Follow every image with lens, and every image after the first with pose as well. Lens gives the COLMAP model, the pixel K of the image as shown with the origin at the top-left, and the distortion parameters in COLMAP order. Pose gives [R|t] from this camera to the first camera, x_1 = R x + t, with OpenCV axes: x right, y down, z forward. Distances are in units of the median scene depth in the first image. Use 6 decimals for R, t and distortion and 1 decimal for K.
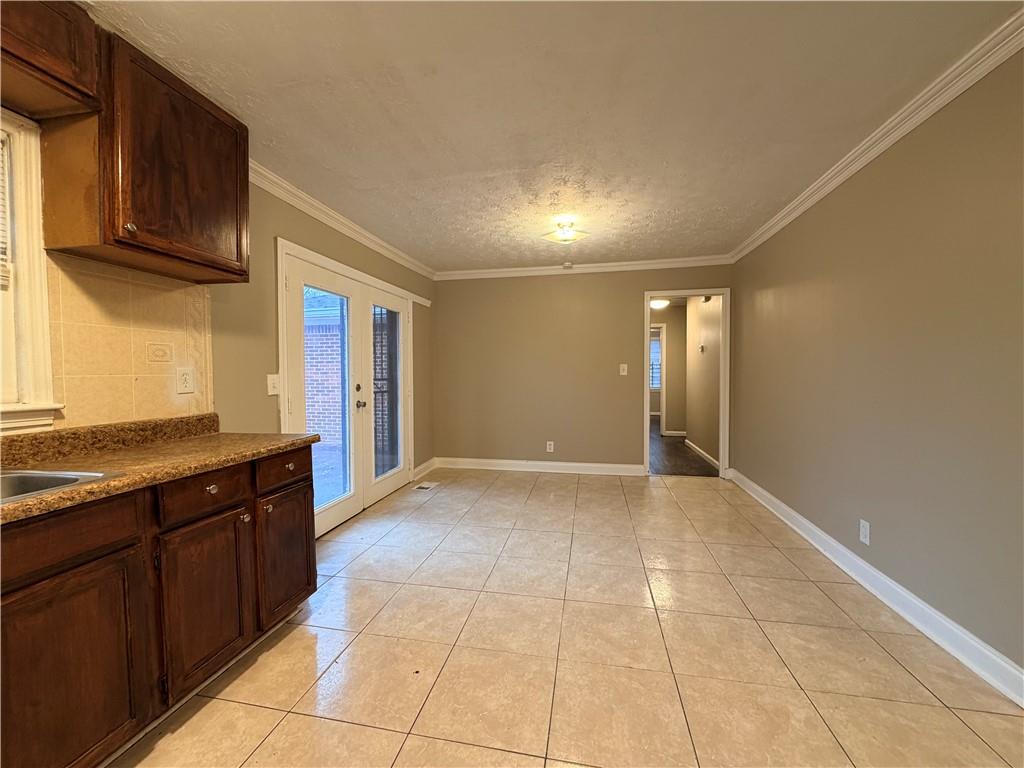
lens RADIAL K [[406.1, 0, 509.9], [0, 406.1, 383.9], [0, 0, 1]] dist [-0.000736, 0.000504]
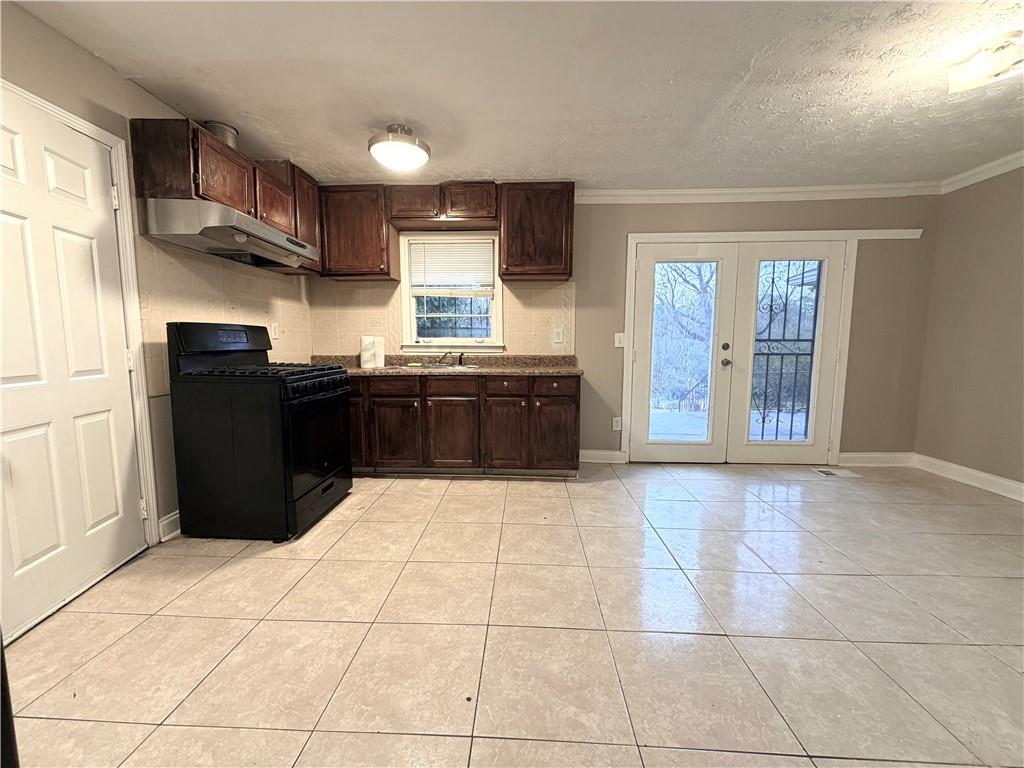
lens RADIAL K [[406.1, 0, 508.4], [0, 406.1, 381.8], [0, 0, 1]] dist [-0.000736, 0.000504]
pose [[0.157494, 0.101281, -0.982312, 0.947176], [-0.031140, 0.994741, 0.097570, 0.024859], [0.987029, 0.015223, 0.159820, 0.454679]]
